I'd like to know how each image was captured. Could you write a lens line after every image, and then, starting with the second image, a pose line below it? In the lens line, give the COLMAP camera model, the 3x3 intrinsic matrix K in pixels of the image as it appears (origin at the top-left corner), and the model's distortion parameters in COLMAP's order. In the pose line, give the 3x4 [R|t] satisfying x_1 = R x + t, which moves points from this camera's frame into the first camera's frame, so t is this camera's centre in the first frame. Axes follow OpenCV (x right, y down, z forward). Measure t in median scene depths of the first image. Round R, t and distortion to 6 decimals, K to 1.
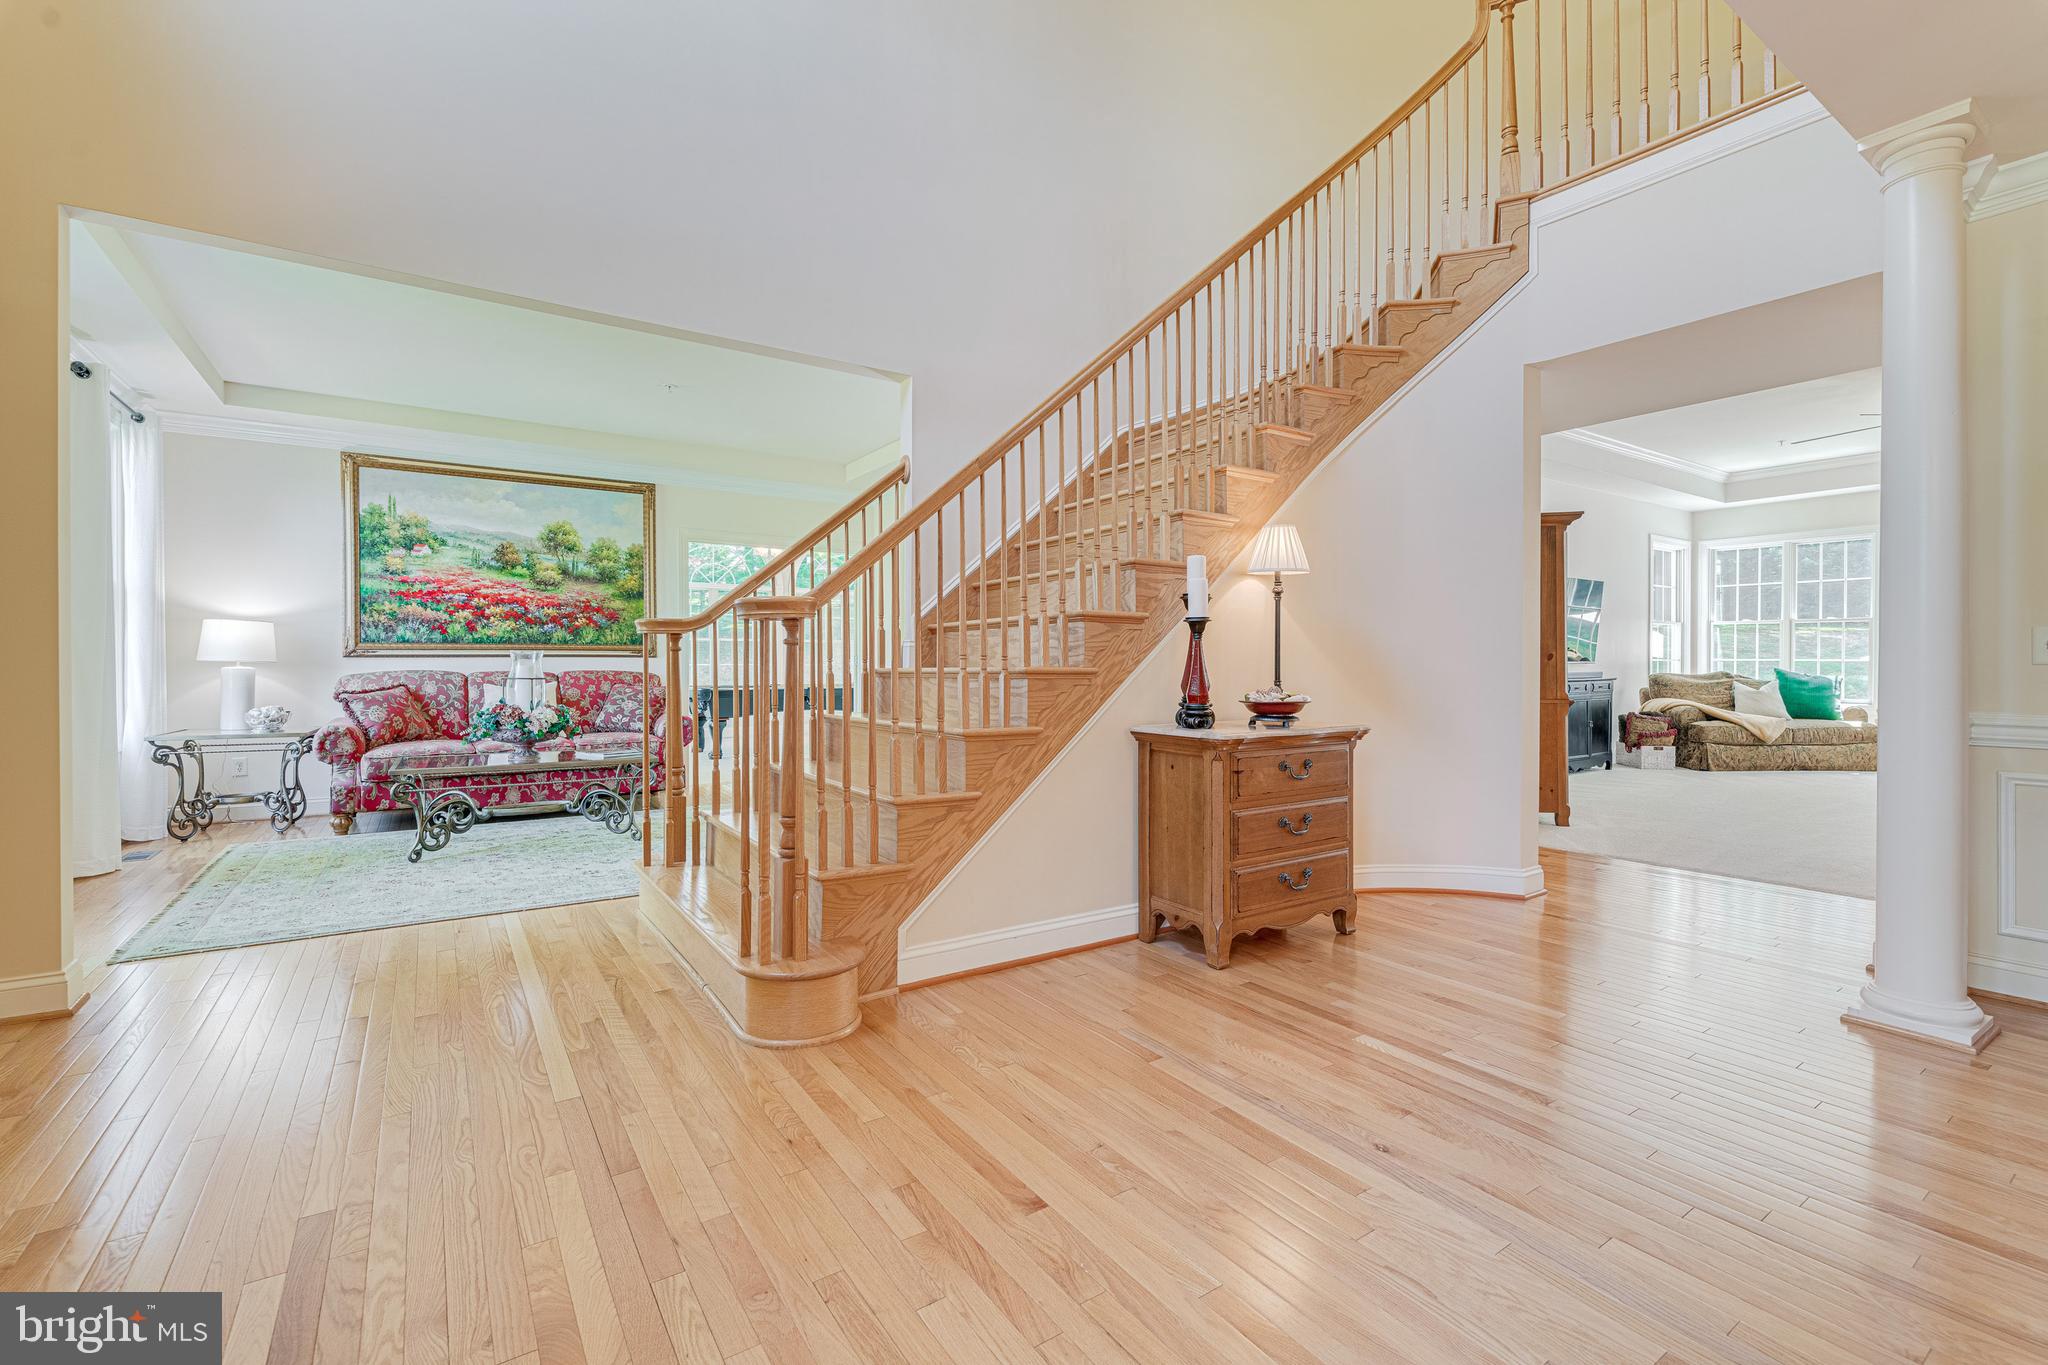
lens RADIAL K [[891.1, 0, 1031.3], [0, 891.1, 681.8], [0, 0, 1]] dist [0.000908, -0.000125]
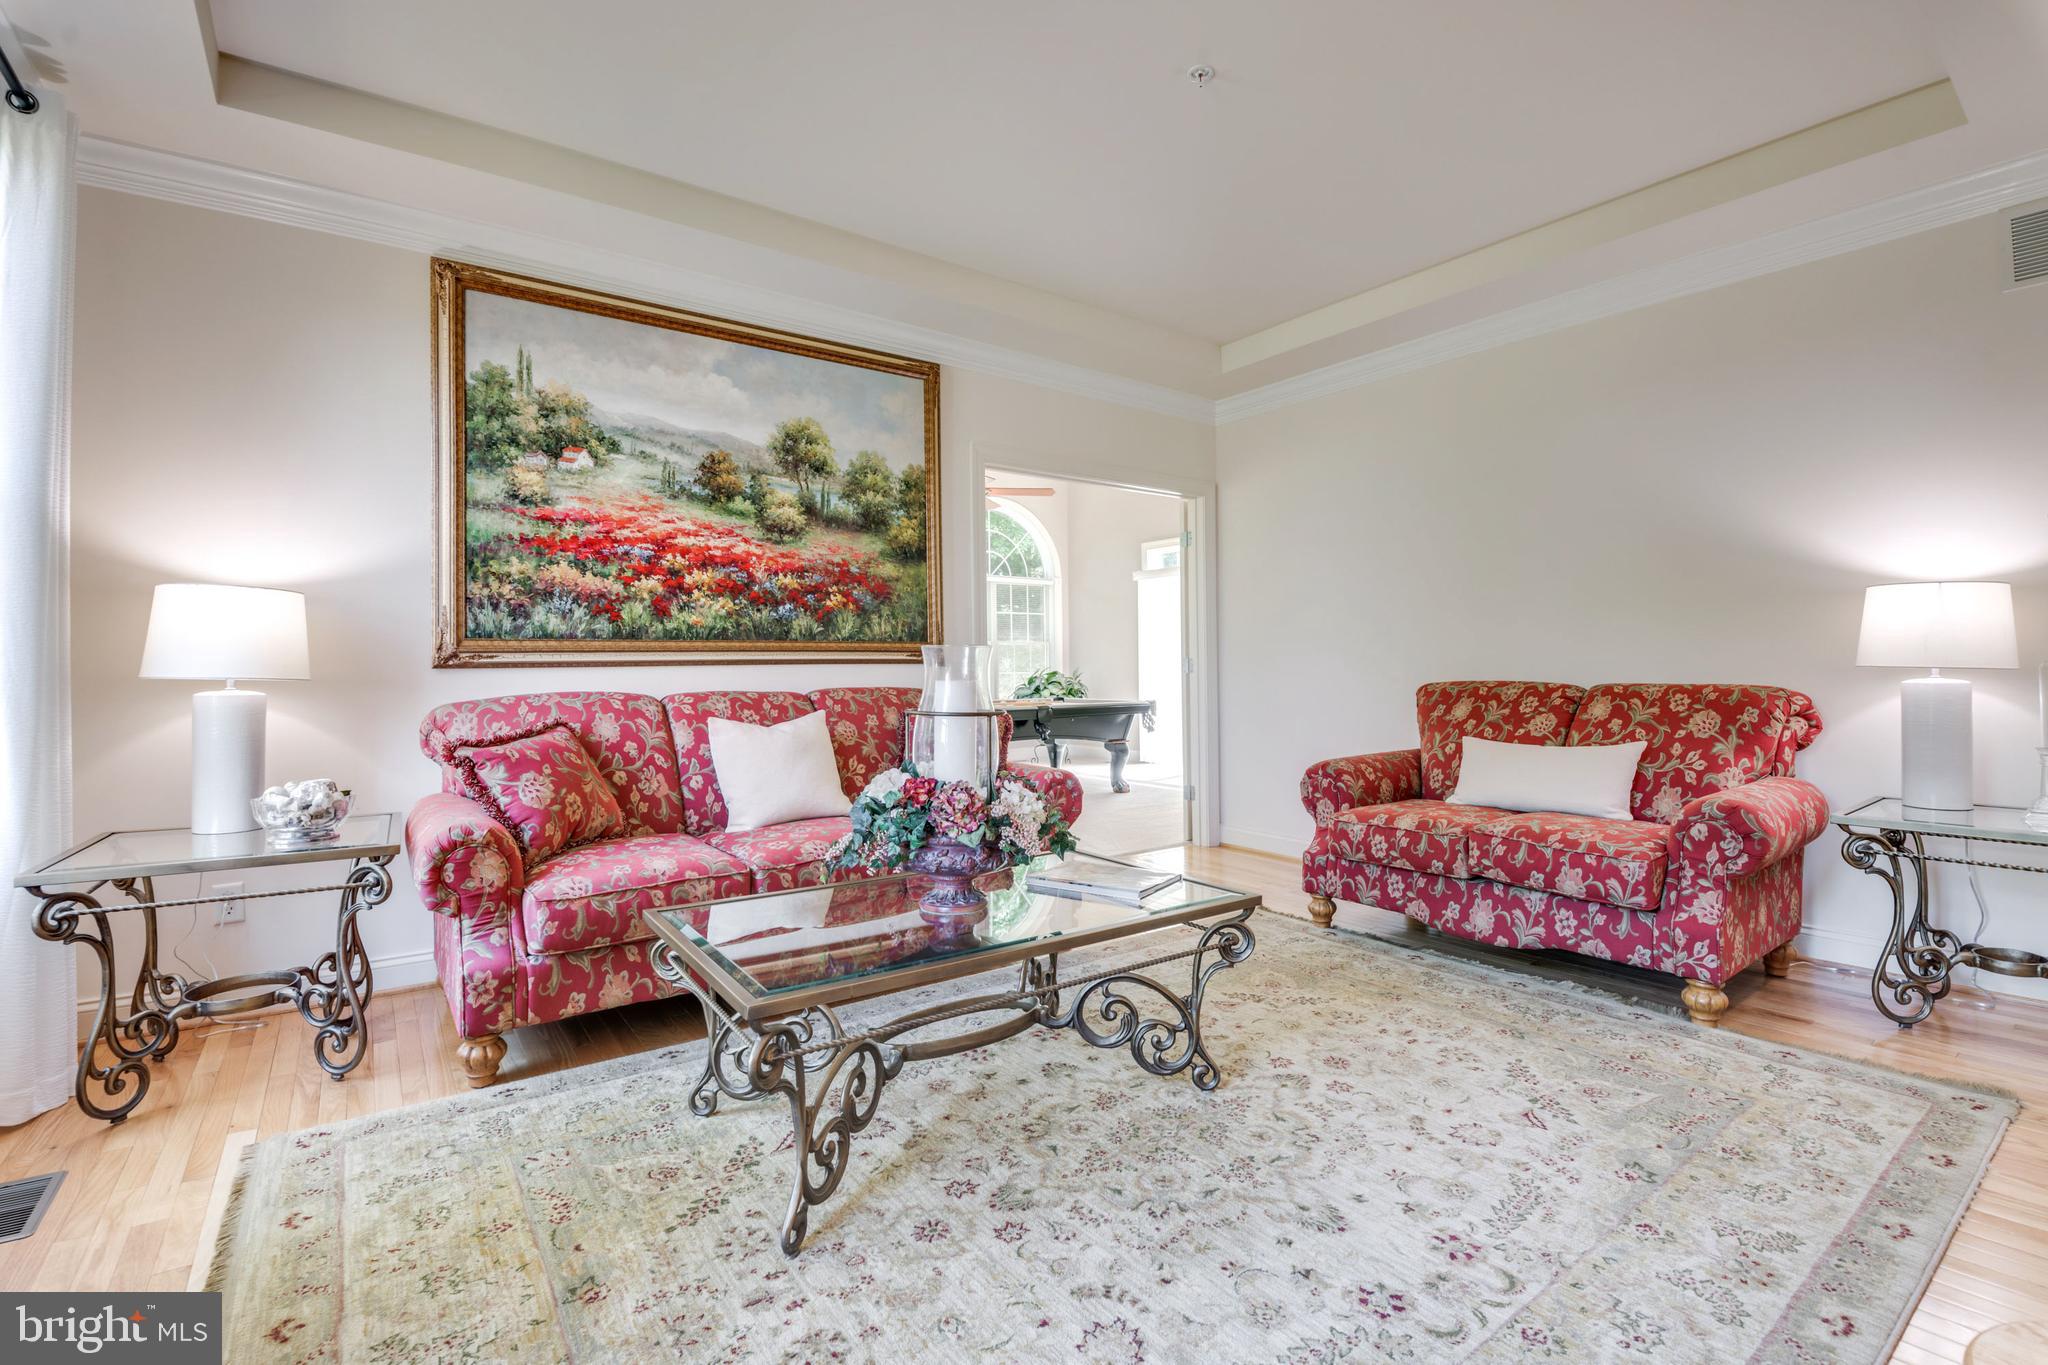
lens RADIAL K [[913.0, 0, 1028.8], [0, 913.0, 673.0], [0, 0, 1]] dist [-0.014949, -0.005795]
pose [[0.999034, -0.013540, 0.041814, -0.448796], [0.014347, 0.999715, -0.019062, -0.010371], [-0.041544, 0.019643, 0.998944, 0.469871]]
